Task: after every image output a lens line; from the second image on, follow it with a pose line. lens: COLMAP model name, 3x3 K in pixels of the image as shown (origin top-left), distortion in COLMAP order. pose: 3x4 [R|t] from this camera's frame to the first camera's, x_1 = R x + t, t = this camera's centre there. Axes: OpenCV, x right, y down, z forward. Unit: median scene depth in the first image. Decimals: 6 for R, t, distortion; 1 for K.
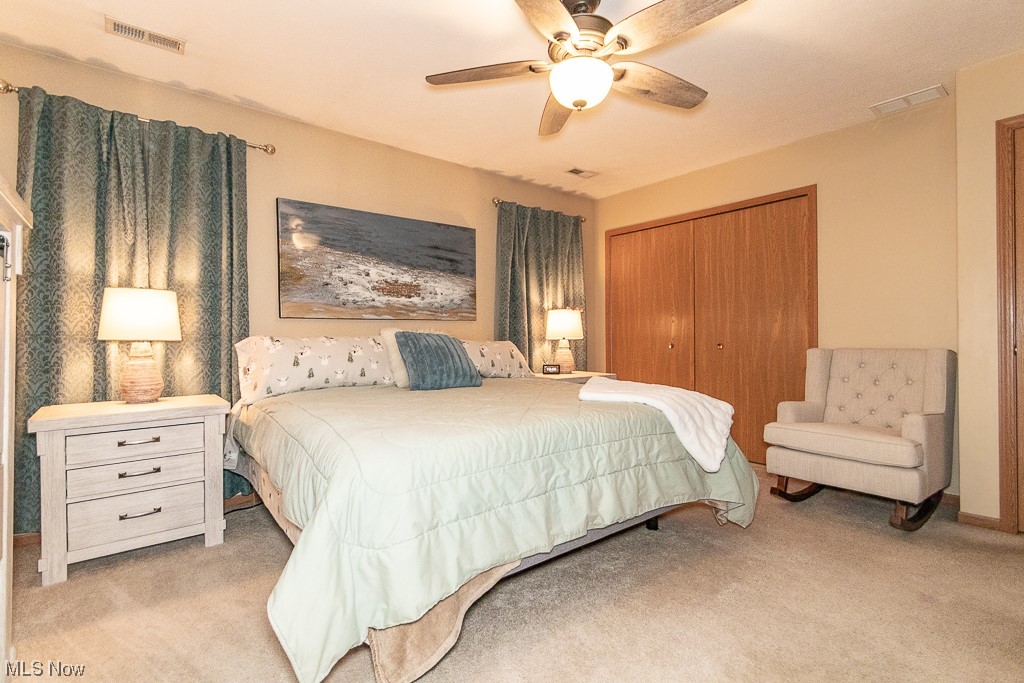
lens RADIAL K [[481.2, 0, 504.4], [0, 481.2, 350.8], [0, 0, 1]] dist [0.003318, -0.000396]
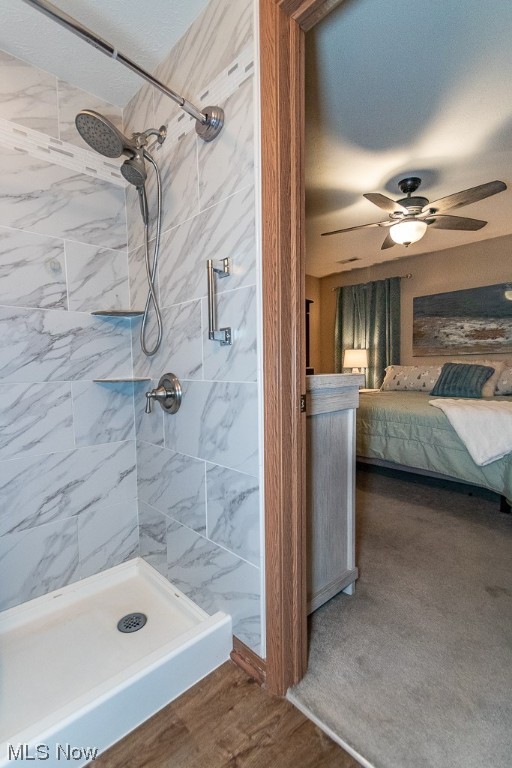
lens RADIAL K [[360.9, 0, 256.0], [0, 360.9, 384.0], [0, 0, 1]] dist [0.003318, -0.000396]
pose [[0.077781, 0.055630, -0.995417, 0.949417], [-0.011155, 0.998428, 0.054926, -0.025555], [0.996908, 0.006832, 0.078280, 0.192241]]
